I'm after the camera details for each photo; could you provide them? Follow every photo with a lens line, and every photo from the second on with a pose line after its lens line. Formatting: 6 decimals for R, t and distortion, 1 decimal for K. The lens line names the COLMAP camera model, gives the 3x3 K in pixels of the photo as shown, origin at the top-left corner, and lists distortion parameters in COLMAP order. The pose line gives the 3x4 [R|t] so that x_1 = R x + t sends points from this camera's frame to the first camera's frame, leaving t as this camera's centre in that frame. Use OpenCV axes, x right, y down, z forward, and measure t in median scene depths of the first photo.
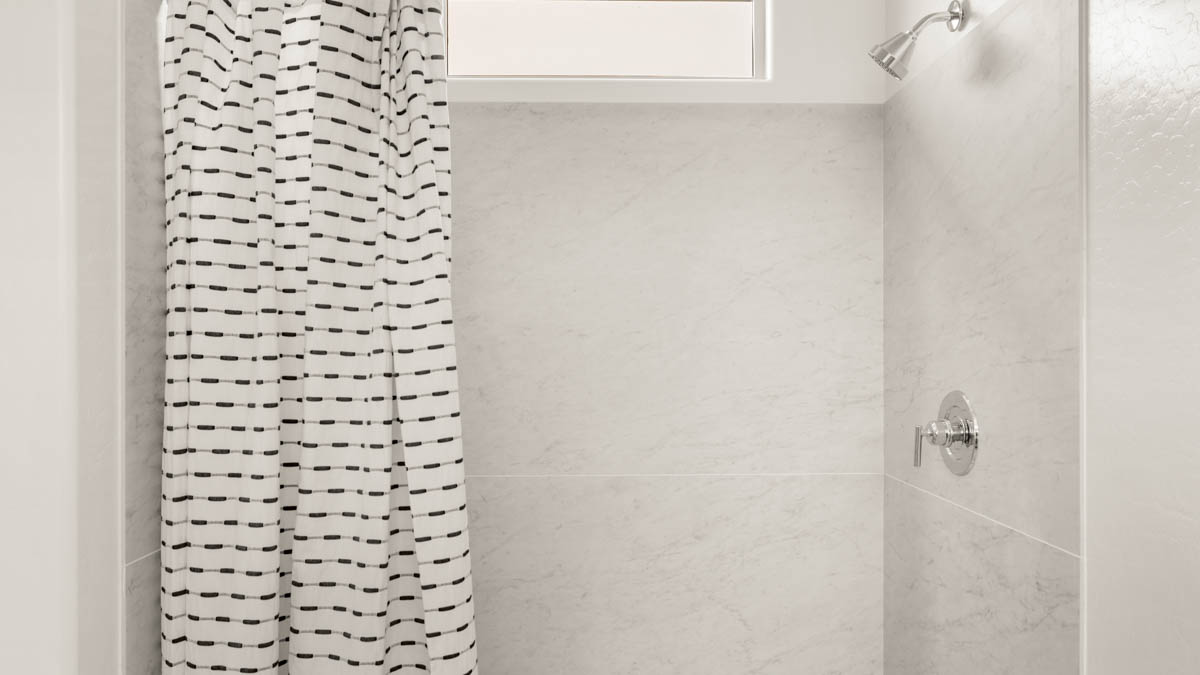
lens RADIAL K [[847.0, 0, 600.2], [0, 847.0, 344.7], [0, 0, 1]] dist [0.003913, 0.002201]
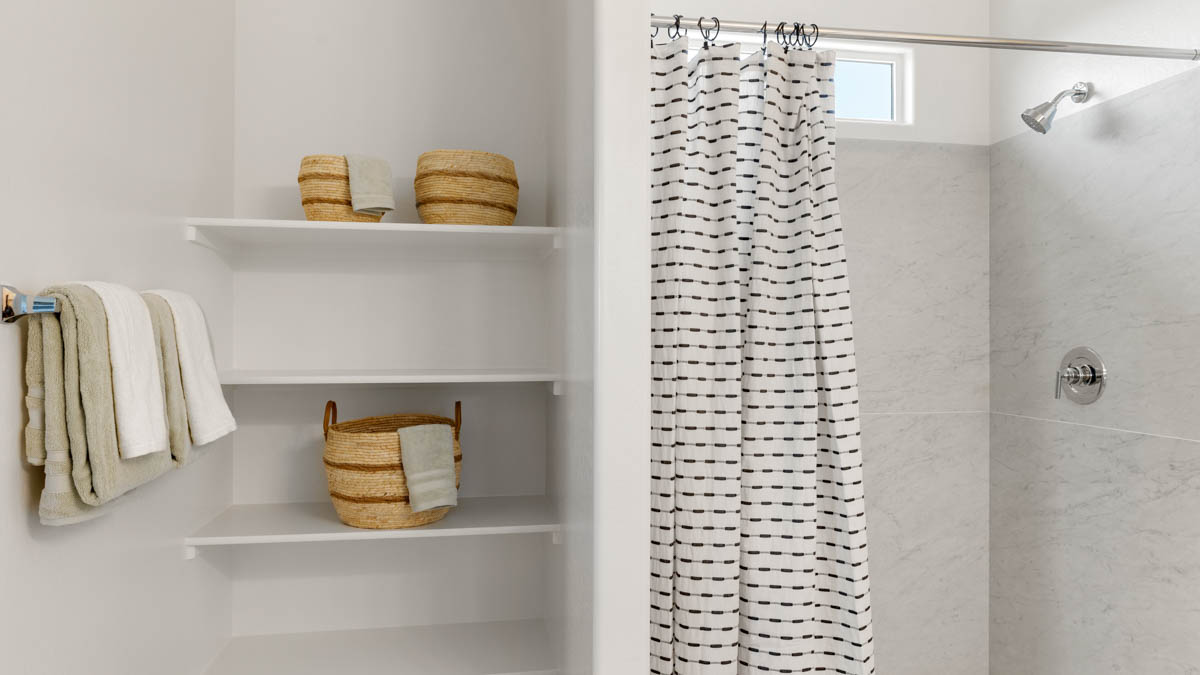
lens RADIAL K [[790.6, 0, 599.9], [0, 790.6, 330.8], [0, 0, 1]] dist [-0.008491, -0.003177]
pose [[0.987806, 0.006528, 0.155554, -0.499157], [-0.005257, 0.999949, -0.008580, 0.034201], [-0.155603, 0.007658, 0.987790, -0.177978]]
